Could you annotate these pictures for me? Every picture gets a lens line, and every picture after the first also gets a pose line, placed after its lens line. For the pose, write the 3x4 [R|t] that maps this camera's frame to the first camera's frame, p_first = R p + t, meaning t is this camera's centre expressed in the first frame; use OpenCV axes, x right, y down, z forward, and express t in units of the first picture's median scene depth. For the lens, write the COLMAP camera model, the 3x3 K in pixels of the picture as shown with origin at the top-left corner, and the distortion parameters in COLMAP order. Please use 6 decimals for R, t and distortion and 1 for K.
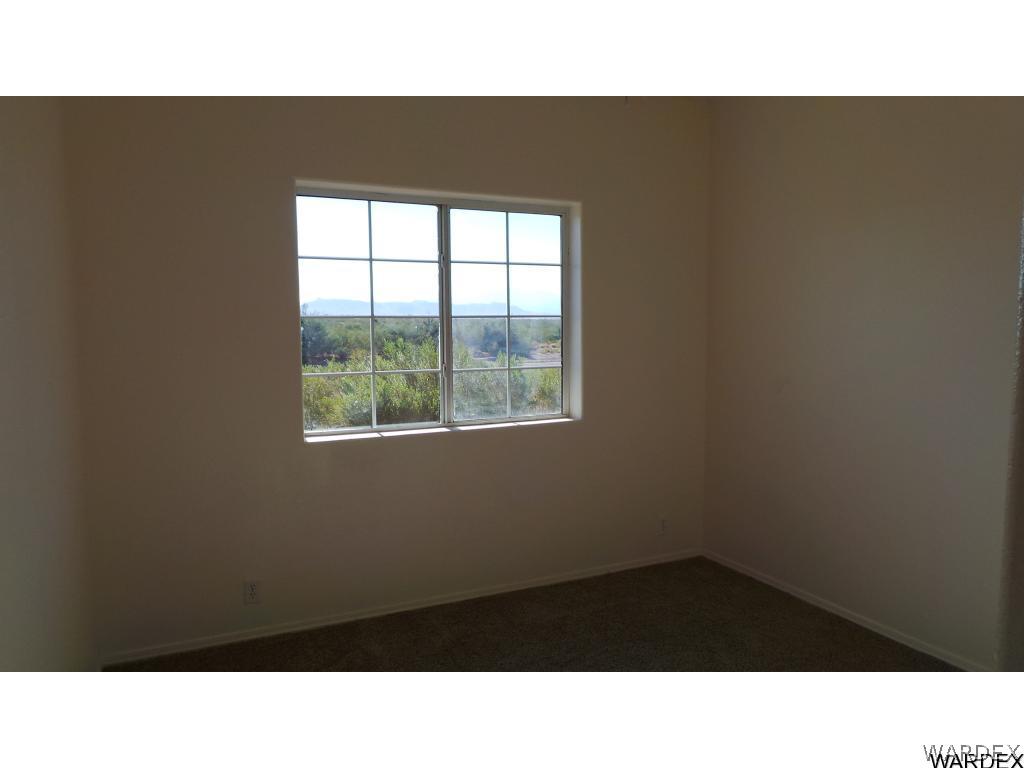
lens RADIAL K [[533.0, 0, 511.7], [0, 533.0, 365.0], [0, 0, 1]] dist [0.001258, 0.000173]
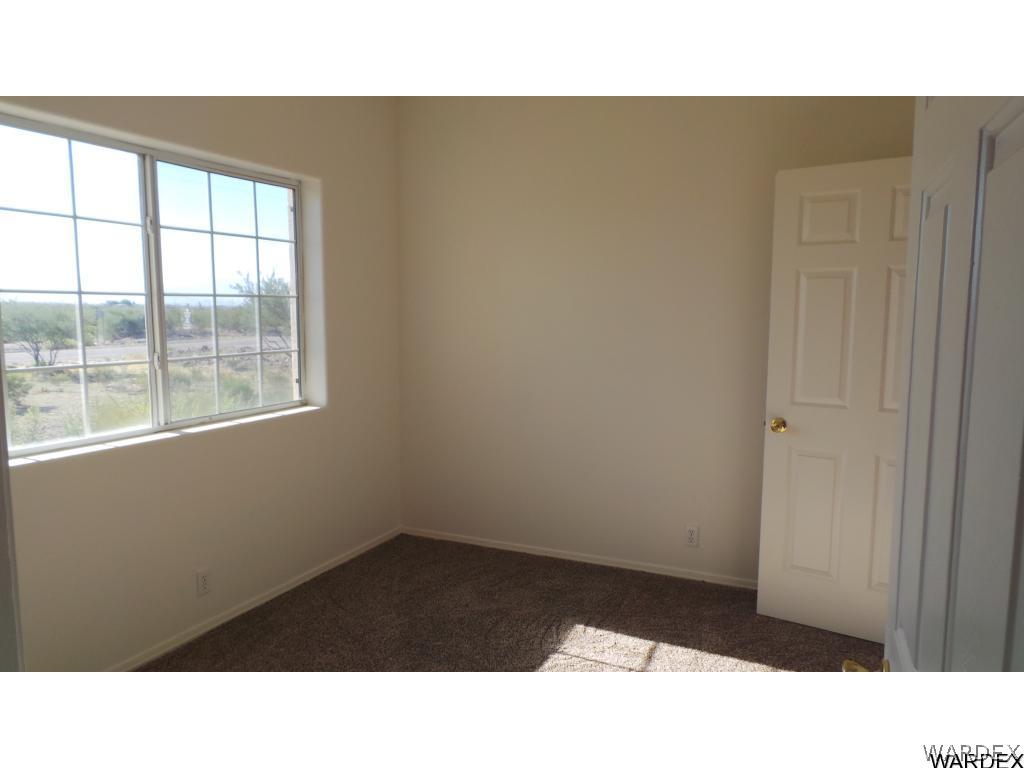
lens RADIAL K [[703.0, 0, 512.0], [0, 703.0, 384.0], [0, 0, 1]] dist [-0.007966, -0.000898]
pose [[0.723842, -0.059664, 0.687381, -0.479807], [0.037649, 0.998185, 0.046995, 0.015764], [-0.688938, -0.008138, 0.724775, -0.149531]]
